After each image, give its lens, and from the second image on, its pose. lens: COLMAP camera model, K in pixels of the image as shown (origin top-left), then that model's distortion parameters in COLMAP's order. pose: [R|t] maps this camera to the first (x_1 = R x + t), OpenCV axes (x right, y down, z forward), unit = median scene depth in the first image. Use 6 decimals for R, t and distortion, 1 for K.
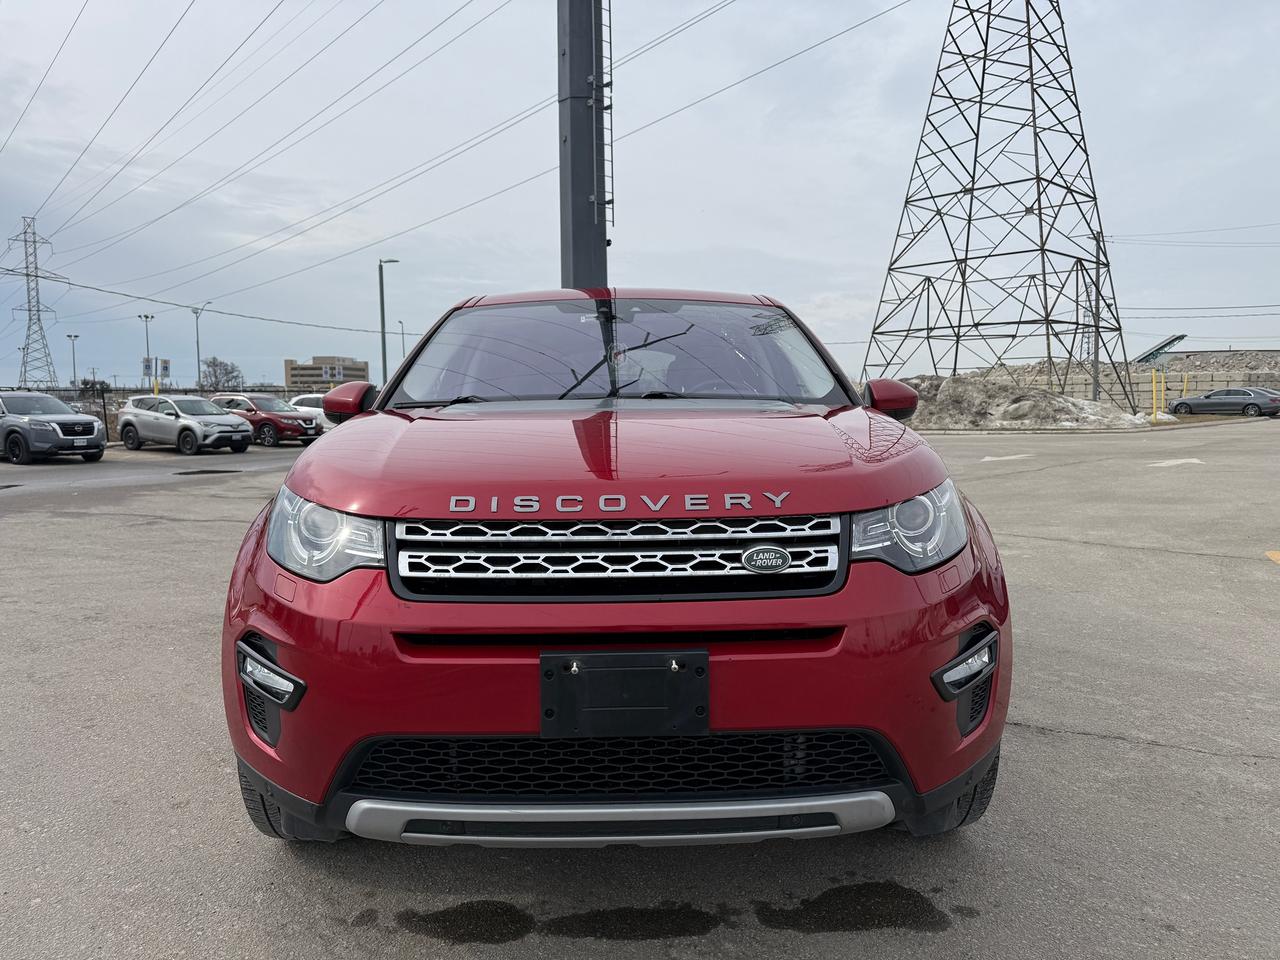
lens RADIAL K [[908.1, 0, 639.6], [0, 908.1, 479.1], [0, 0, 1]] dist [0.000724, -0.002532]
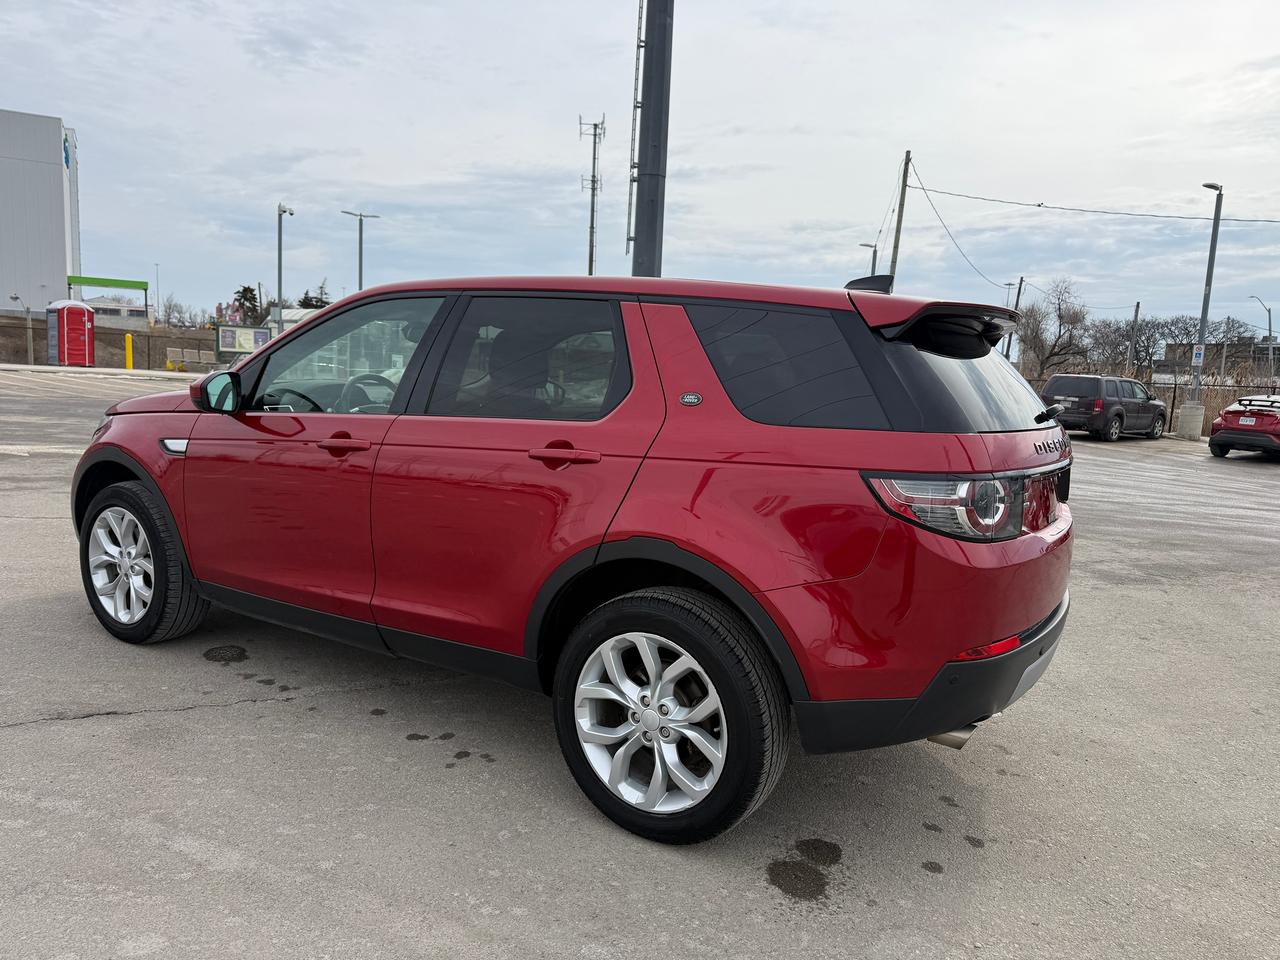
lens RADIAL K [[907.8, 0, 646.0], [0, 907.8, 481.4], [0, 0, 1]] dist [0.017095, -0.024067]
pose [[-0.542966, 0.087055, -0.835230, 0.067164], [-0.117730, 0.976898, 0.178354, -0.017315], [0.831461, 0.195172, -0.520173, 0.148329]]
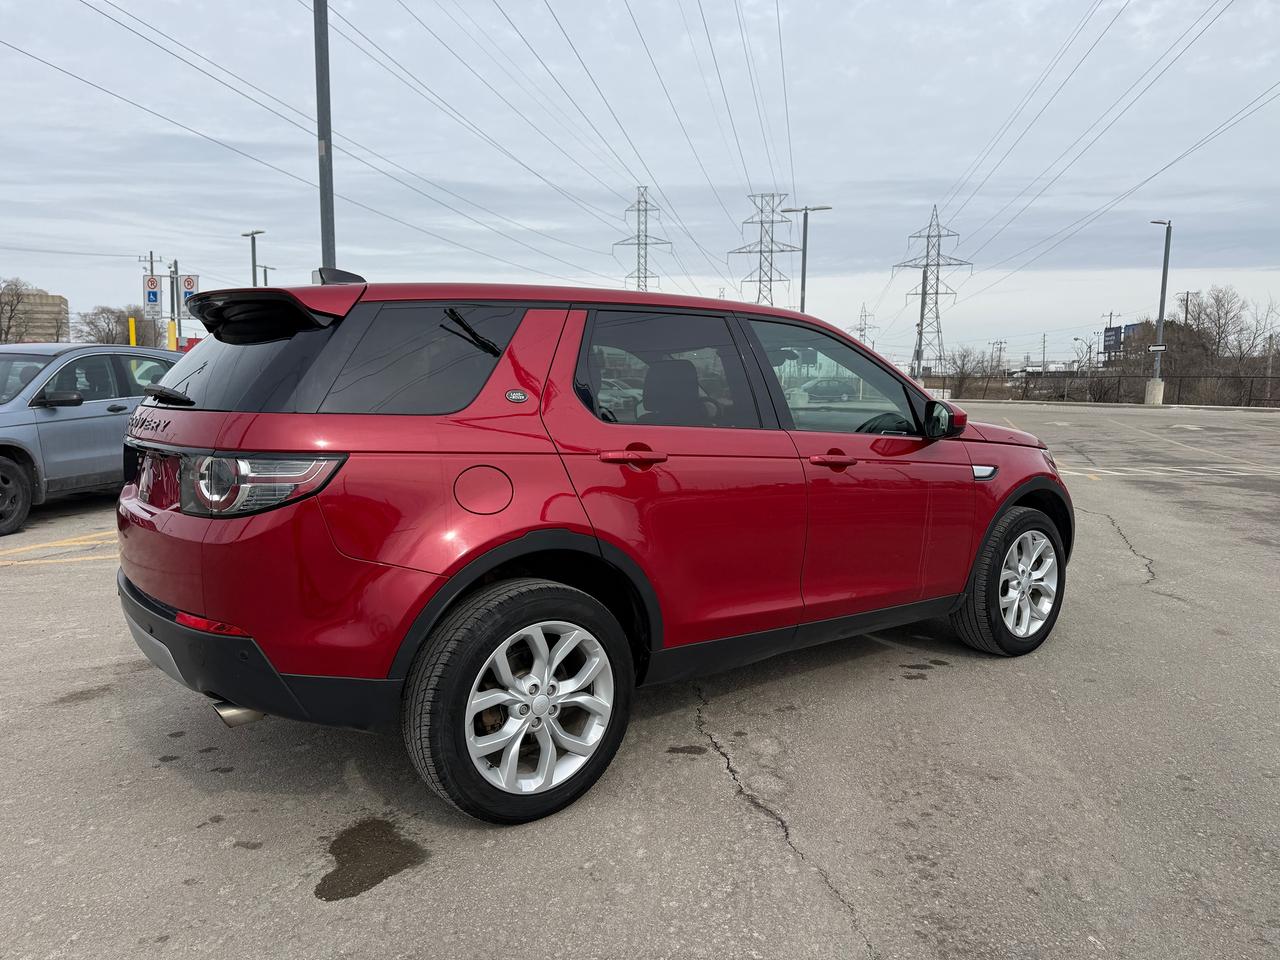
lens RADIAL K [[906.8, 0, 642.9], [0, 906.8, 495.5], [0, 0, 1]] dist [-0.001059, -0.002278]
pose [[-0.591166, -0.093426, 0.801121, -0.075919], [0.064521, 0.984607, 0.162435, -0.014762], [-0.803965, 0.147716, -0.576038, 0.147585]]
